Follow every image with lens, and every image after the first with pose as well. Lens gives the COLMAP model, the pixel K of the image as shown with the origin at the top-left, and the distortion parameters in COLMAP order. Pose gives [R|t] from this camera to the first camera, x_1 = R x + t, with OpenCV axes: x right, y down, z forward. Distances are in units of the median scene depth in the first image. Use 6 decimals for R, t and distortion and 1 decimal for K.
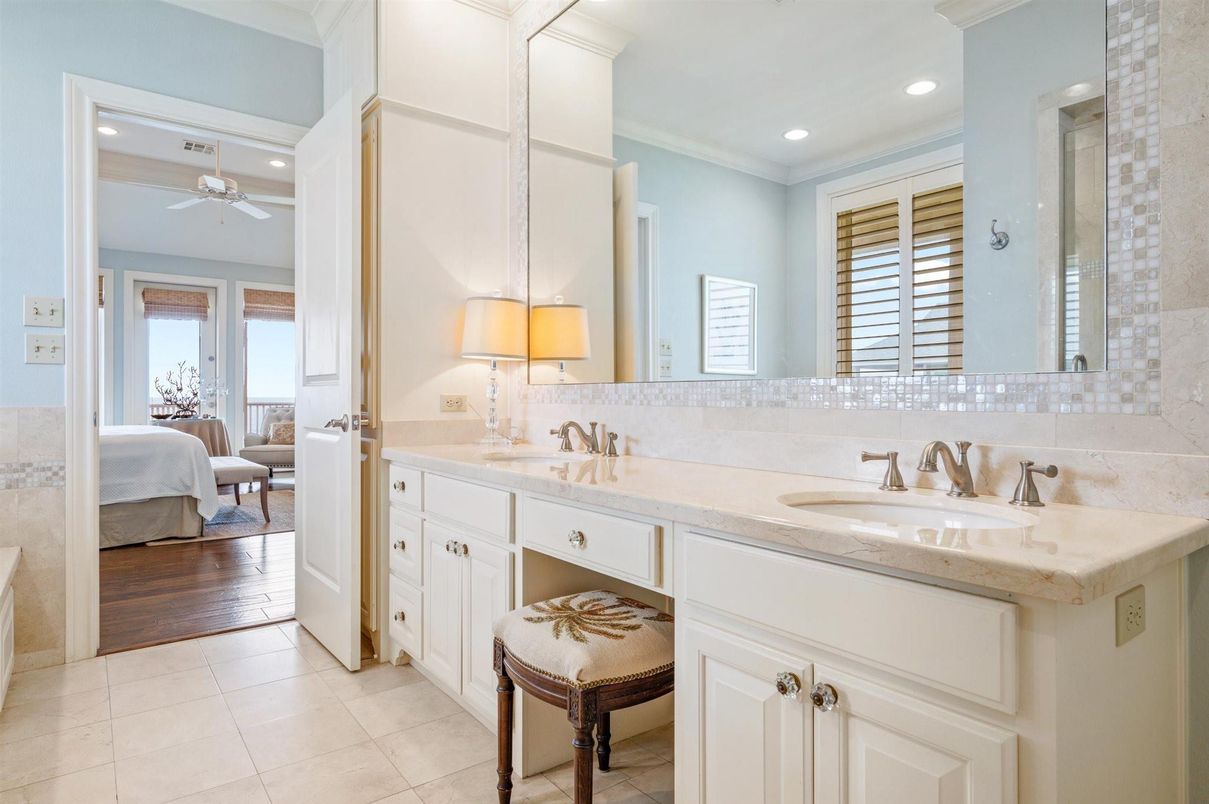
lens RADIAL K [[680.9, 0, 605.1], [0, 680.9, 397.8], [0, 0, 1]] dist [0.002916, -0.000321]
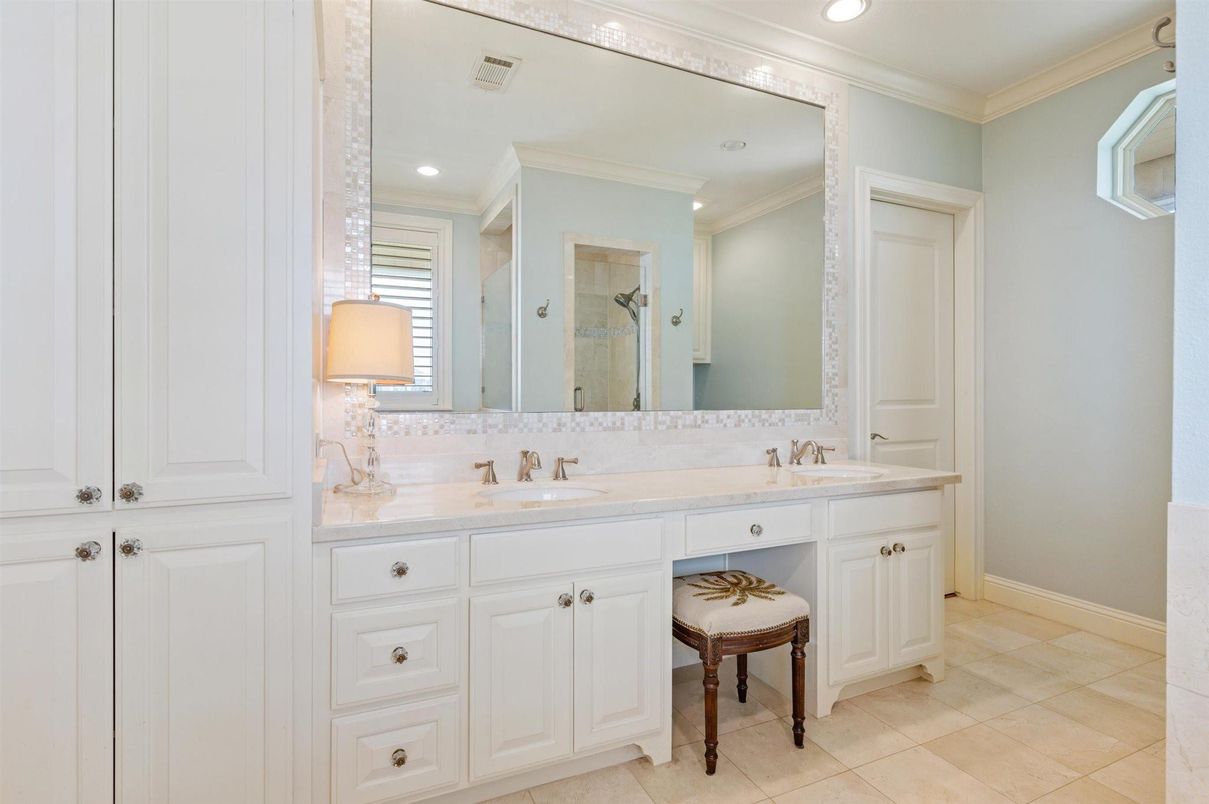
lens RADIAL K [[583.4, 0, 606.0], [0, 583.4, 399.1], [0, 0, 1]] dist [0.001291, 0.000139]
pose [[0.224695, -0.005761, 0.974412, -1.236680], [0.001676, 0.999983, 0.005526, -0.068685], [-0.974428, 0.000391, 0.224700, 0.987868]]
